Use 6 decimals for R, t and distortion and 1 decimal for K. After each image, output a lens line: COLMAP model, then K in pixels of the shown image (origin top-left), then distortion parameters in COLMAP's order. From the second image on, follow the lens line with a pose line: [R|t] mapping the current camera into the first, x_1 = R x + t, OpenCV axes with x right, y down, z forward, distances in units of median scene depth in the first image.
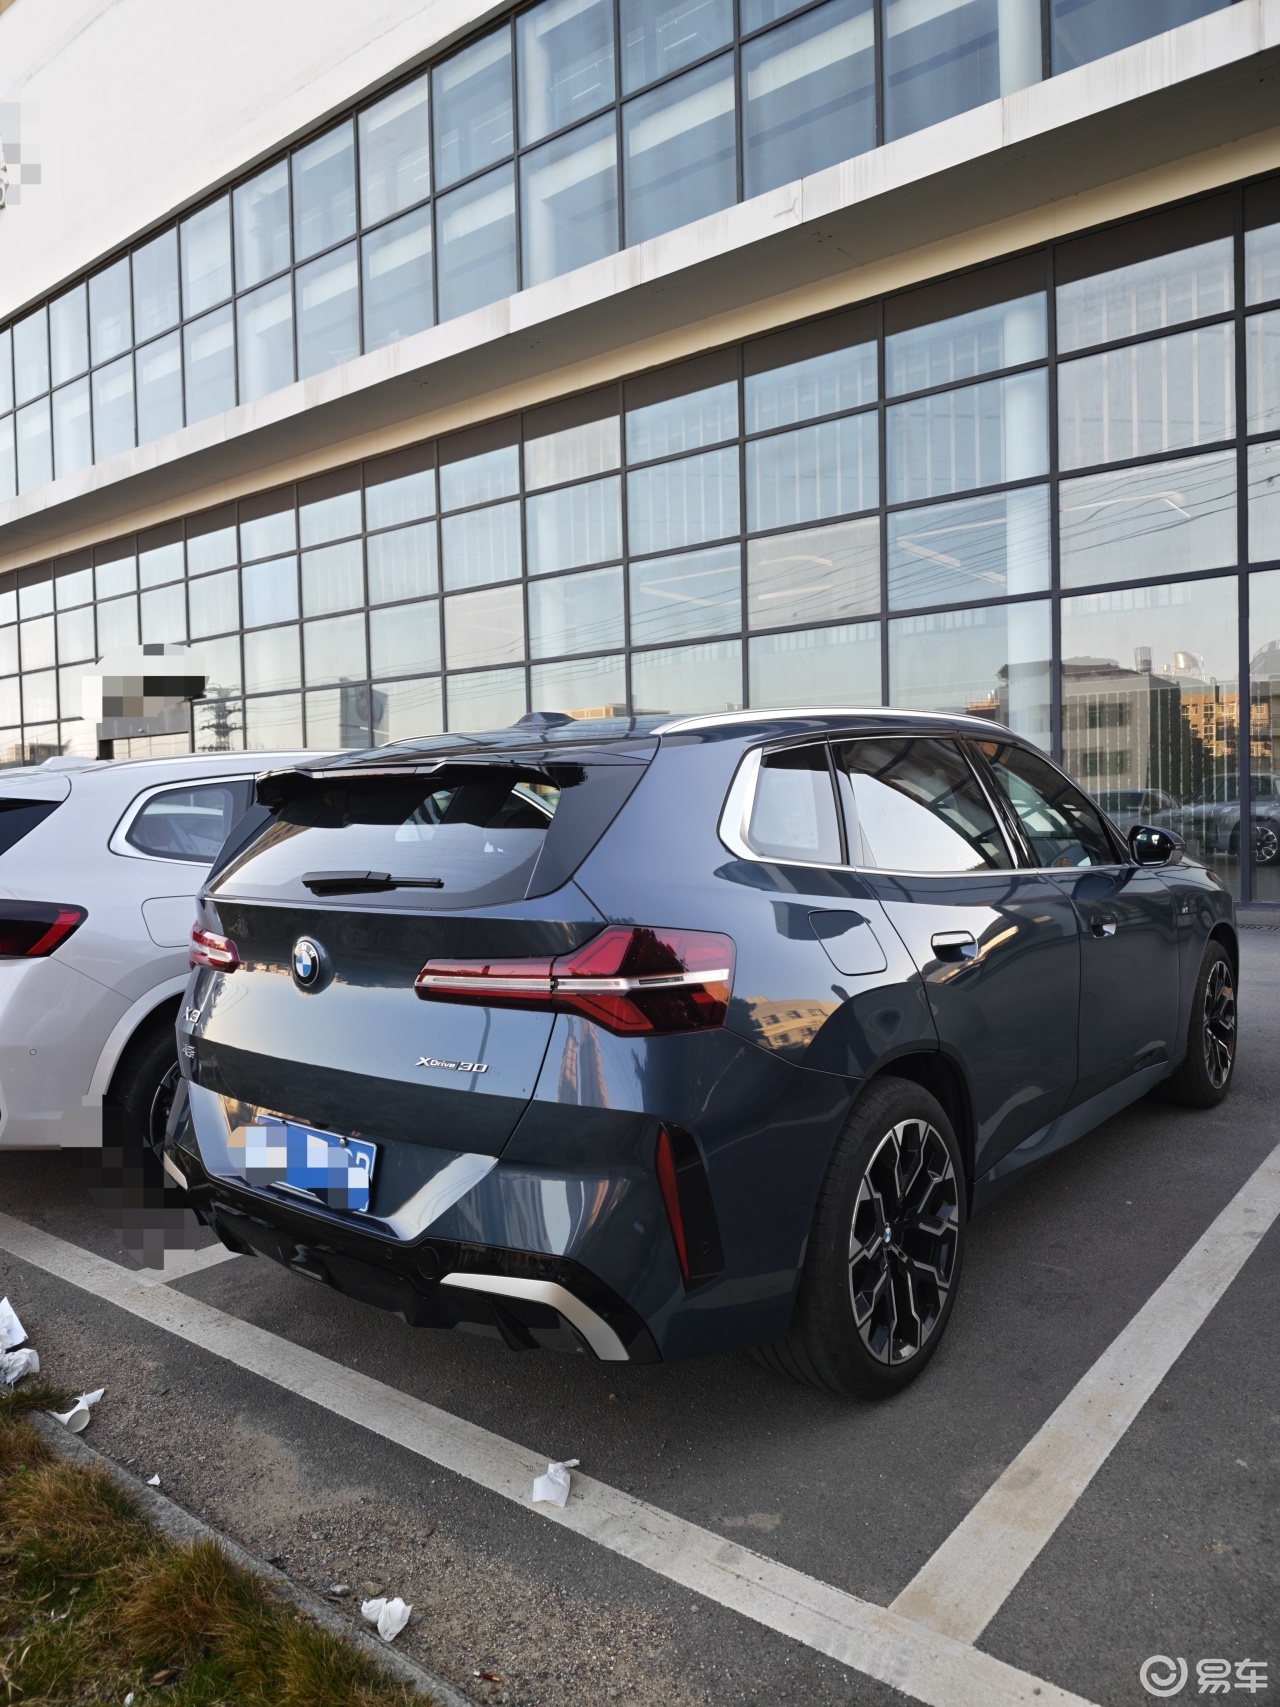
lens RADIAL K [[1170.3, 0, 640.0], [0, 1170.3, 853.5], [0, 0, 1]] dist [-0.000292, -0.001021]
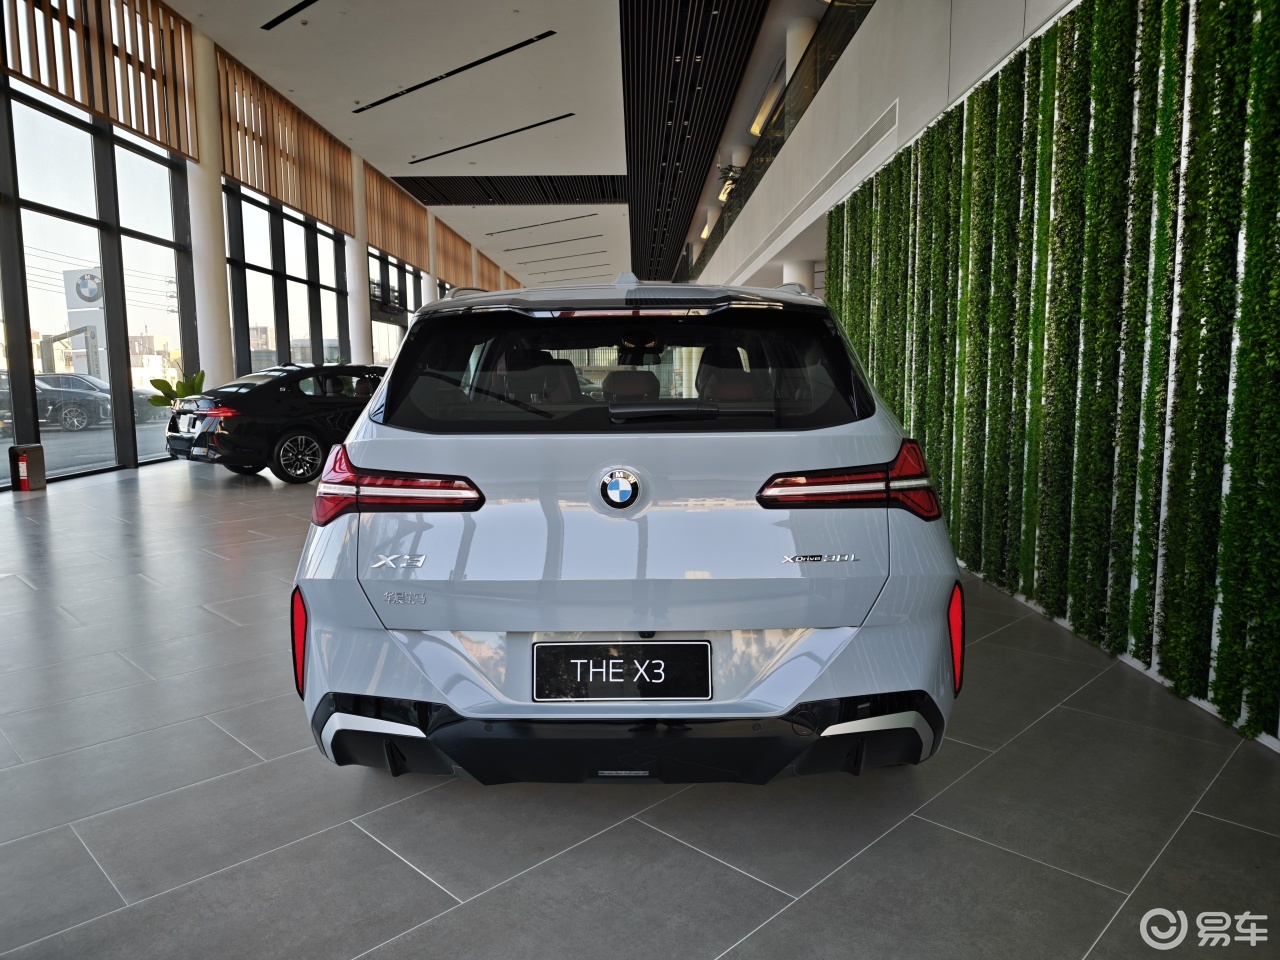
lens RADIAL K [[877.5, 0, 640.0], [0, 877.5, 480.0], [0, 0, 1]] dist [-0.000292, -0.001021]
pose [[0.783478, -0.047613, 0.619592, -0.770847], [0.015908, 0.998270, 0.056597, 0.041166], [-0.621216, -0.034486, 0.782881, 0.367785]]
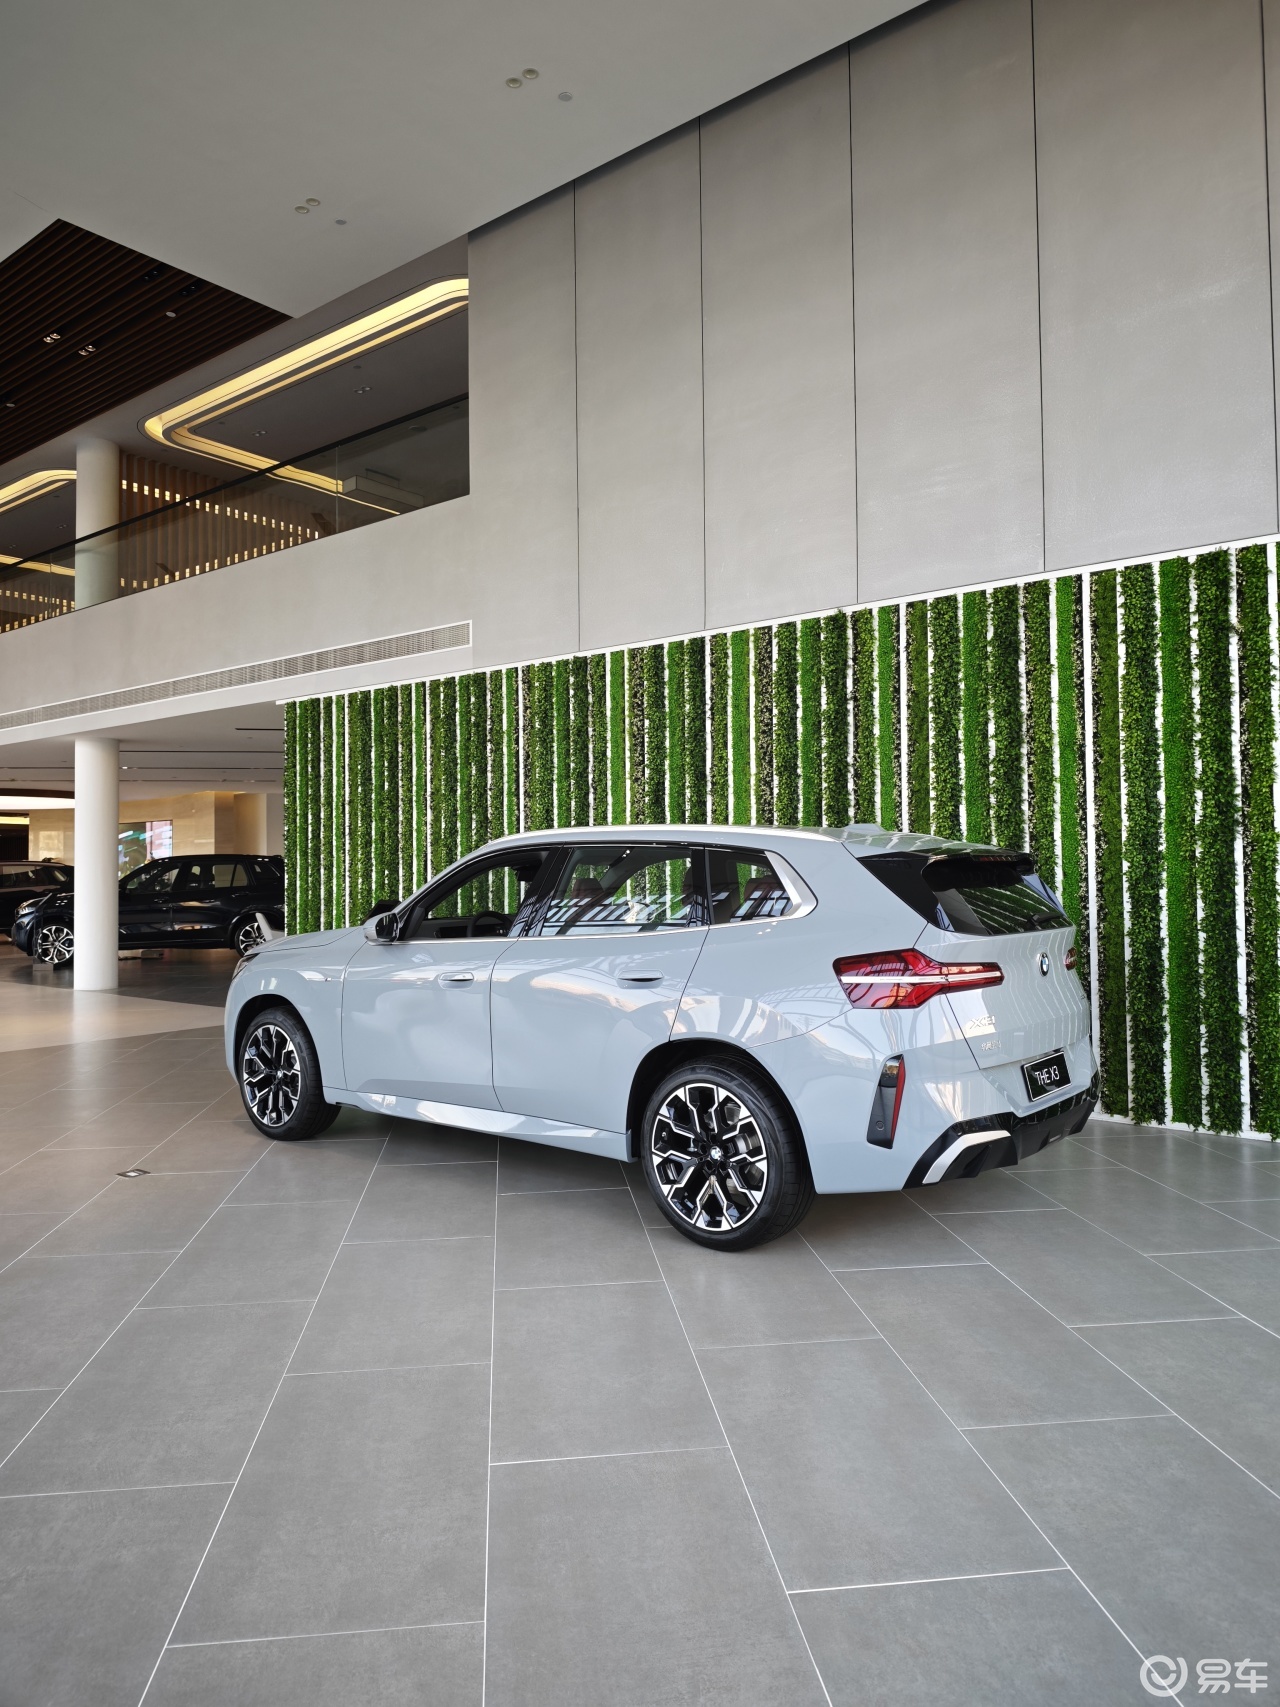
lens RADIAL K [[1170.3, 0, 640.0], [0, 1170.3, 853.5], [0, 0, 1]] dist [-0.000292, -0.001021]
pose [[0.008444, 0.049768, 0.998725, -2.113675], [0.065929, 0.996560, -0.050218, -0.026400], [-0.997789, 0.066269, 0.005133, 1.612461]]
